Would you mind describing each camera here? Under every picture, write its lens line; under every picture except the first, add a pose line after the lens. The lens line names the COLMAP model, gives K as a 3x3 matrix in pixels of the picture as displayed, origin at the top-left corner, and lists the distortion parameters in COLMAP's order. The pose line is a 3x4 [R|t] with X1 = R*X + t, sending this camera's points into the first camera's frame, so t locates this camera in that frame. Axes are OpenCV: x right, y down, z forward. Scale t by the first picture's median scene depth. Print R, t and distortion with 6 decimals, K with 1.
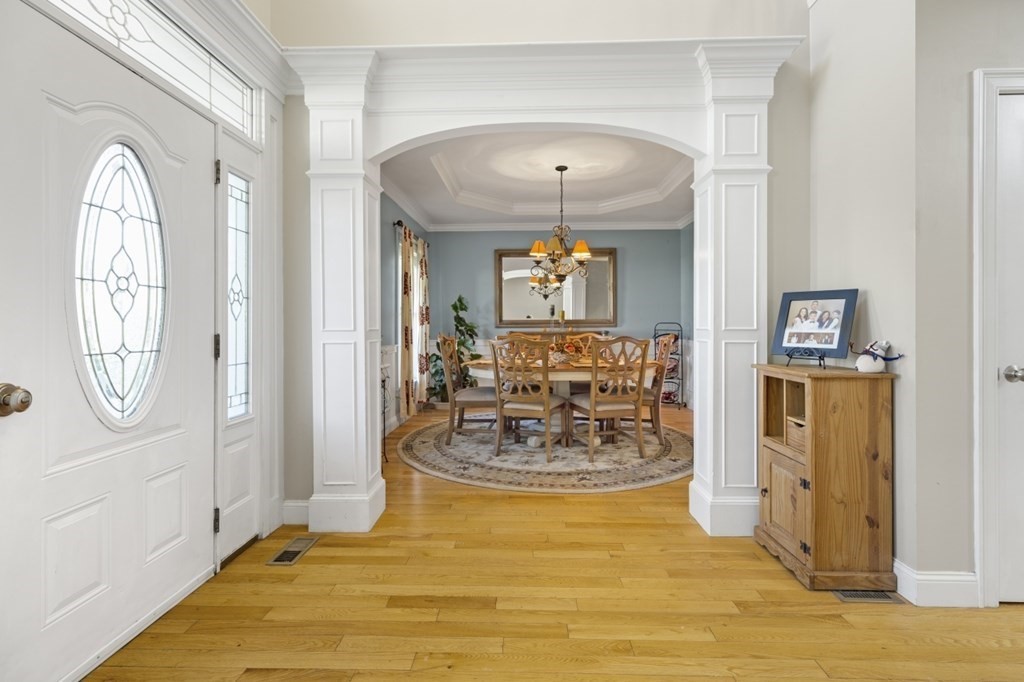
lens RADIAL K [[462.1, 0, 512.4], [0, 462.1, 324.8], [0, 0, 1]] dist [-0.000816, -0.000153]
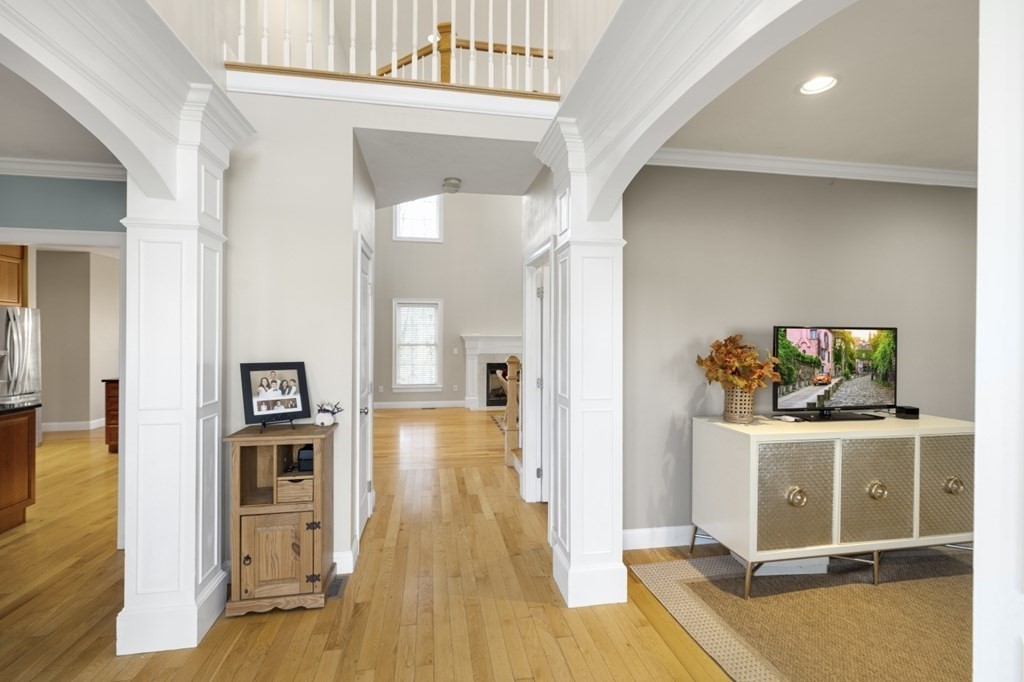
lens RADIAL K [[467.0, 0, 512.0], [0, 467.0, 341.0], [0, 0, 1]] dist [0.003818, 0.000500]
pose [[-0.204757, -0.001800, 0.978811, -0.349141], [0.000143, 0.999998, 0.001869, -0.074794], [-0.978813, 0.000523, -0.204756, 0.378499]]
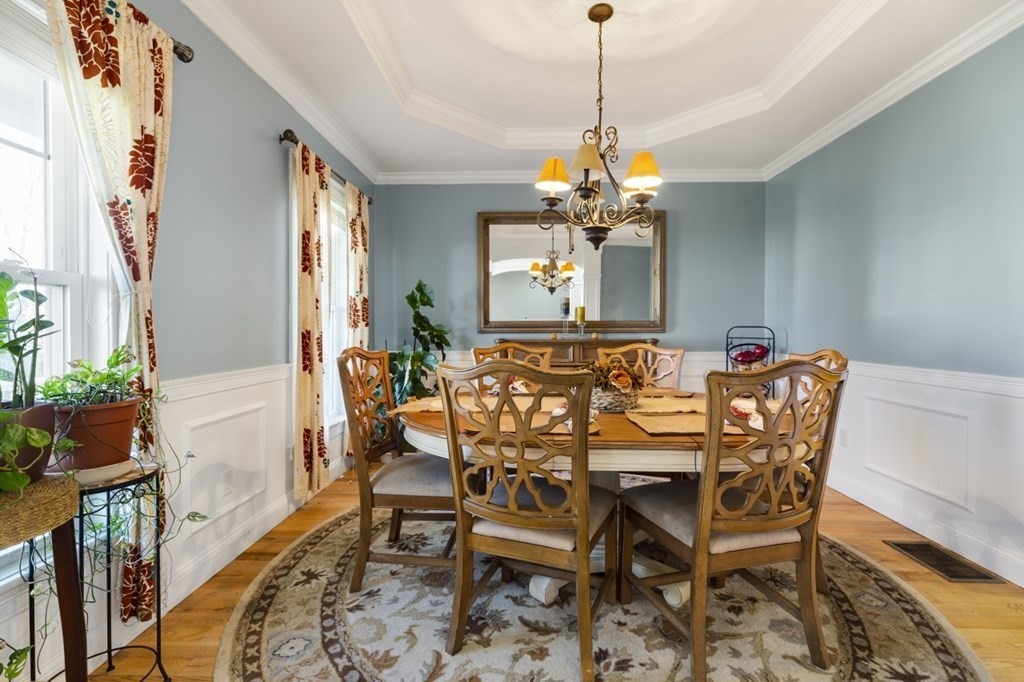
lens RADIAL K [[459.3, 0, 513.5], [0, 459.3, 329.9], [0, 0, 1]] dist [0.000059, -0.000630]
pose [[0.999957, 0.004999, 0.007793, 0.013311], [-0.005020, 0.999984, 0.002678, 0.000169], [-0.007779, -0.002717, 0.999966, 0.598440]]
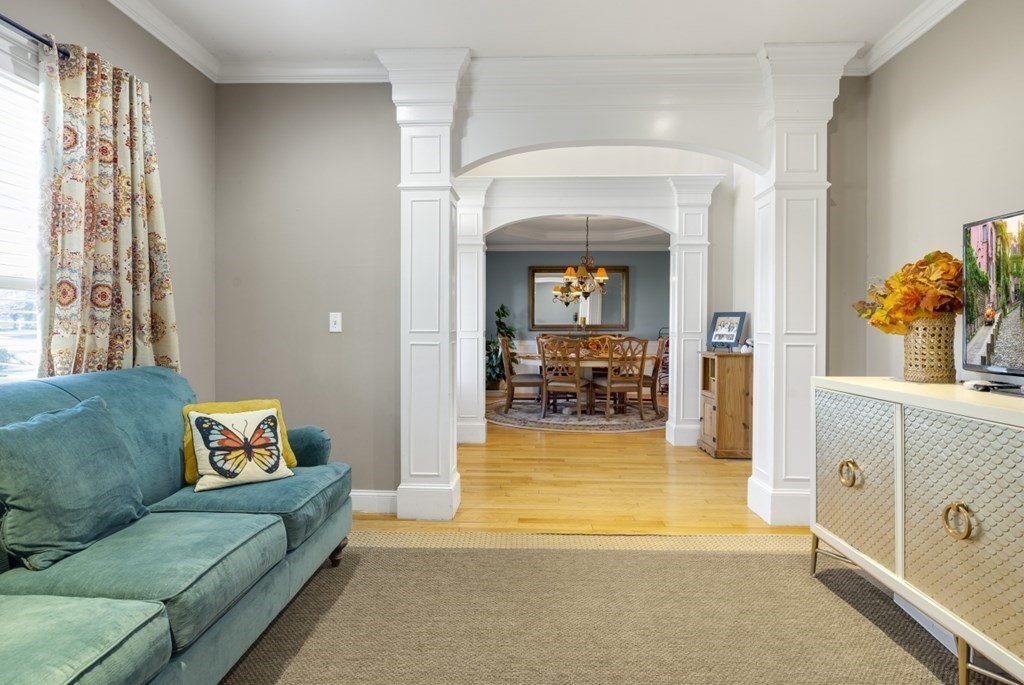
lens RADIAL K [[535.9, 0, 512.0], [0, 535.9, 324.7], [0, 0, 1]] dist [-0.001336, -0.000019]
pose [[0.999949, 0.009739, -0.002717, -0.130094], [-0.009758, 0.999926, -0.007207, 0.001376], [0.002647, 0.007233, 0.999970, -0.695563]]
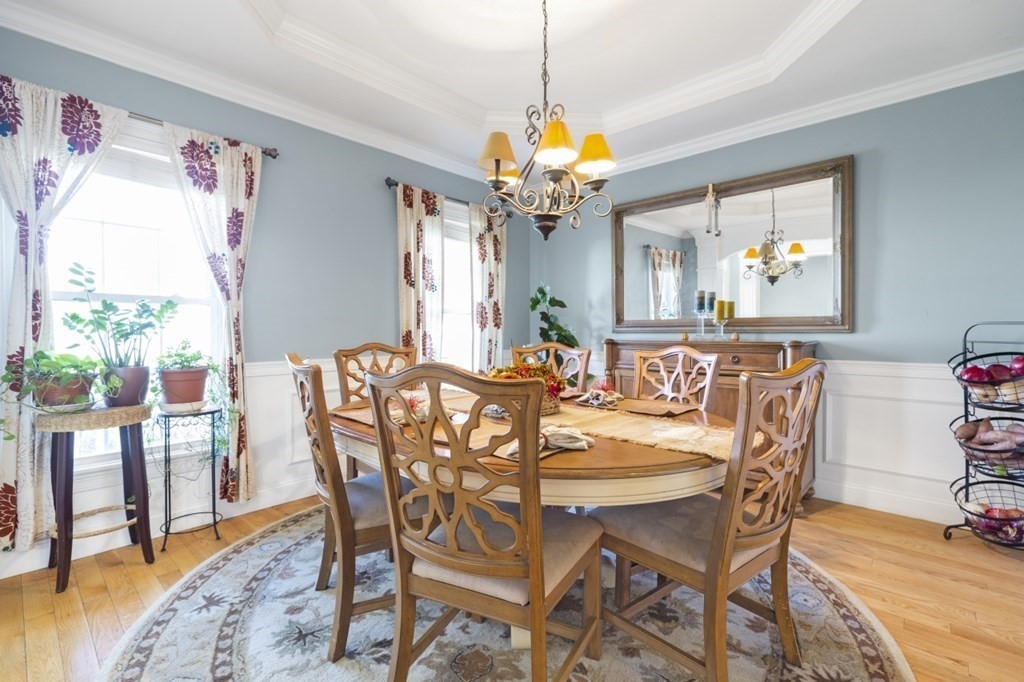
lens RADIAL K [[459.3, 0, 513.5], [0, 459.3, 329.9], [0, 0, 1]] dist [0.000059, -0.000630]
pose [[0.758725, 0.002379, -0.651407, 0.444547], [-0.000667, 0.999996, 0.002875, 0.001552], [0.651411, -0.001747, 0.758723, 0.759014]]
